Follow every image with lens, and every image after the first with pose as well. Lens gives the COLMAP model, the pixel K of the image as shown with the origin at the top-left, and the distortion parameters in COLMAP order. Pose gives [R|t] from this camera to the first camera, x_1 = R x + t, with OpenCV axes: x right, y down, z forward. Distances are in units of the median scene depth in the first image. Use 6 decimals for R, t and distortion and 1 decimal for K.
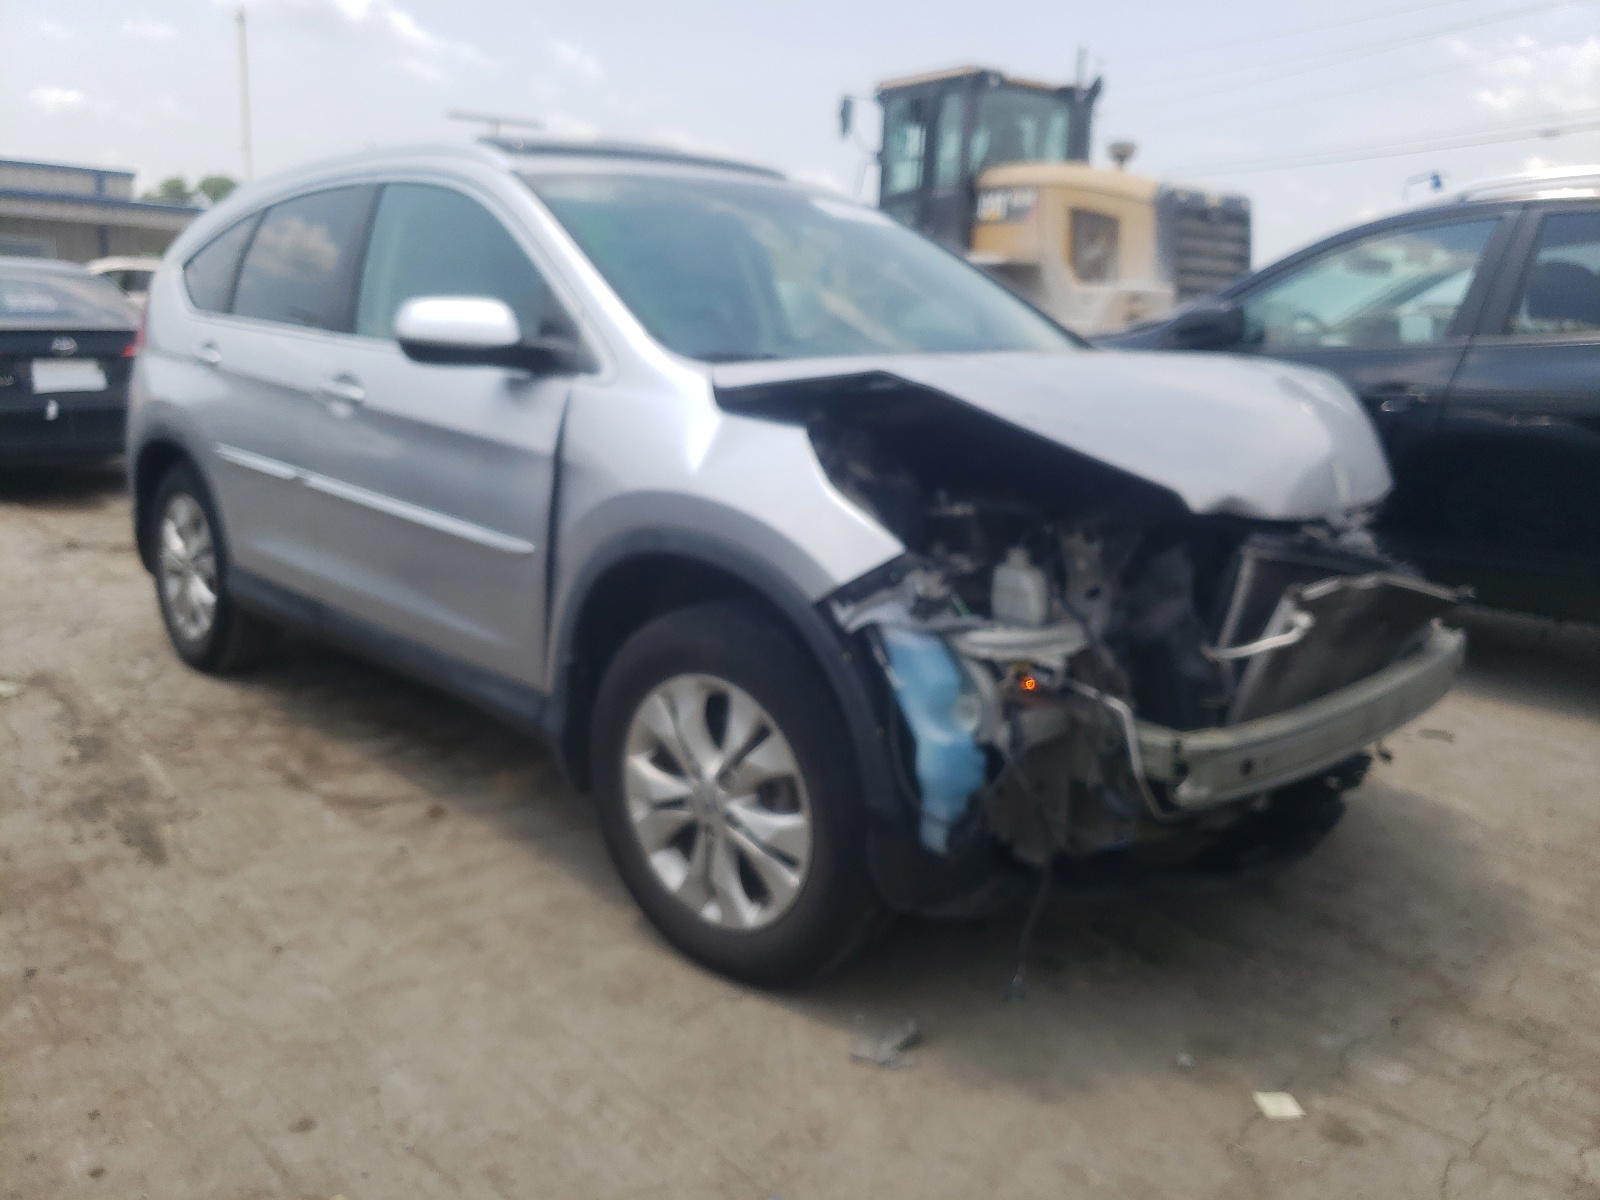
lens RADIAL K [[1189.8, 0, 801.1], [0, 1189.8, 633.9], [0, 0, 1]] dist [-0.036430, 0.040801]
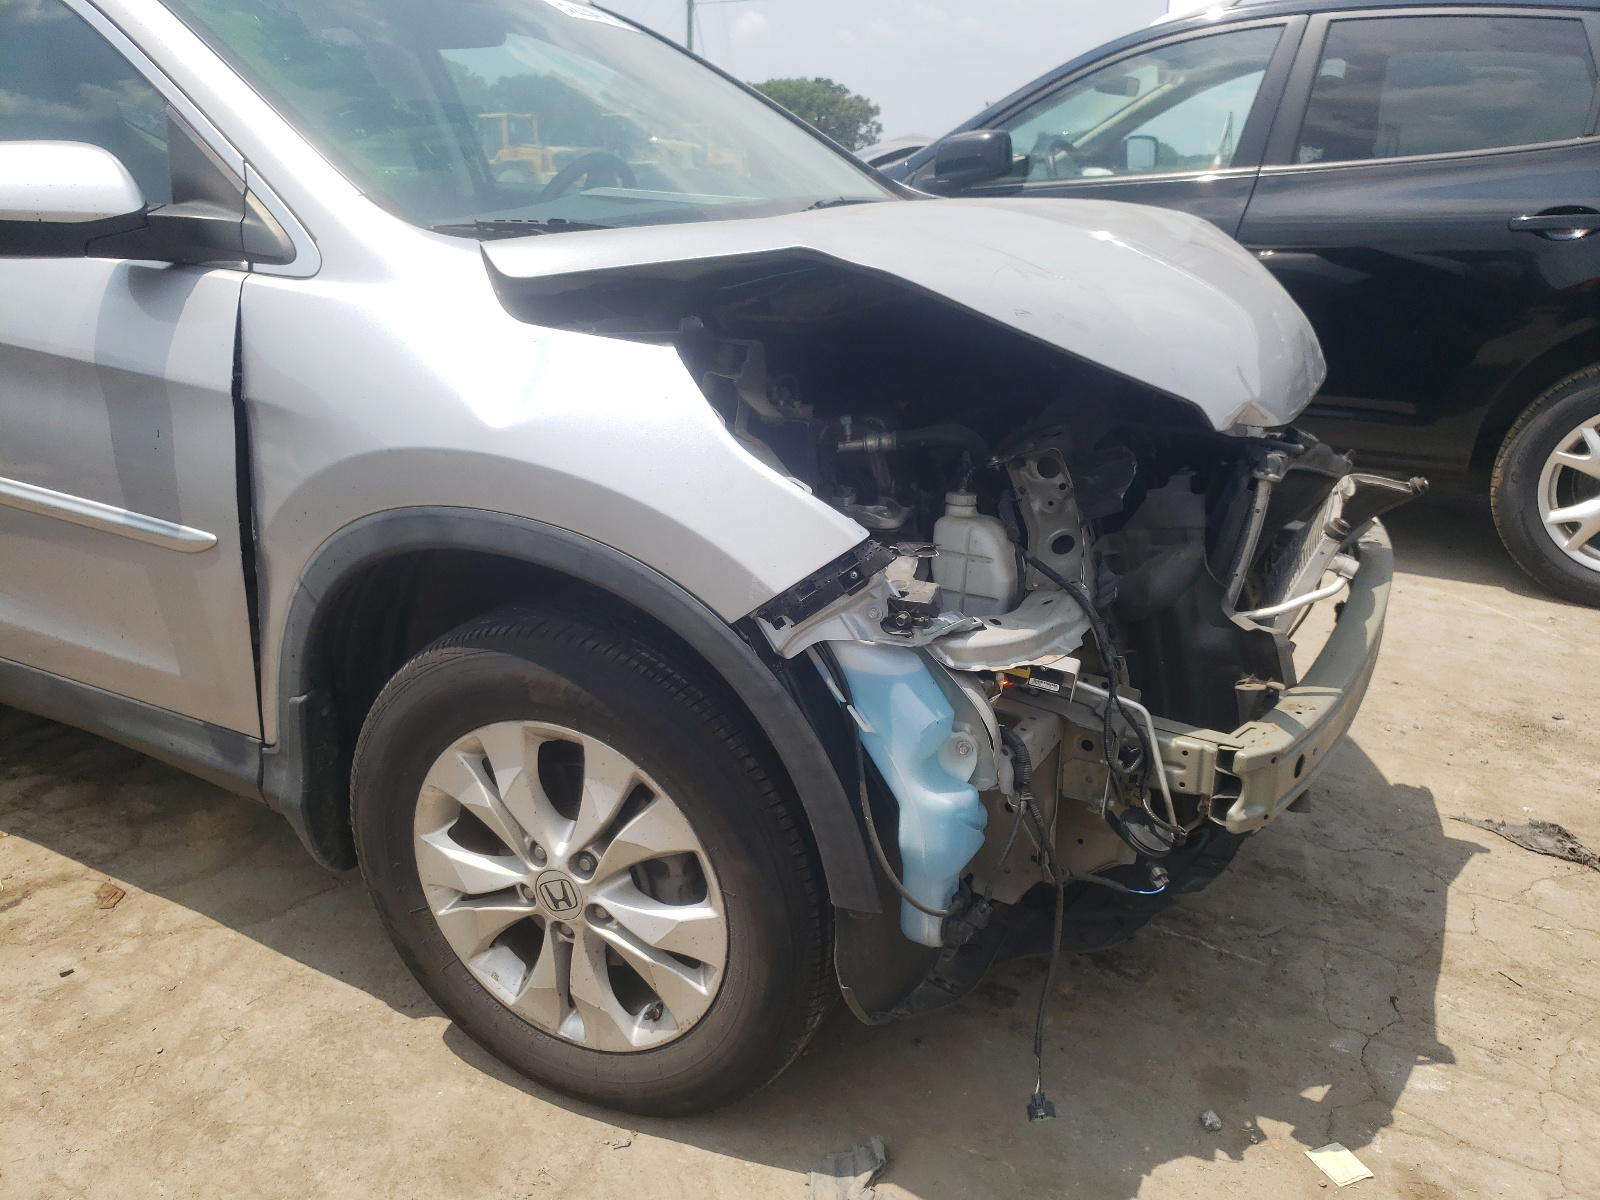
lens RADIAL K [[1189.8, 0, 801.1], [0, 1189.8, 633.9], [0, 0, 1]] dist [-0.036430, 0.040801]
pose [[0.957850, -0.120755, 0.260657, -0.108541], [0.087881, 0.987033, 0.134324, -0.092247], [-0.273497, -0.105756, 0.956041, 0.326650]]
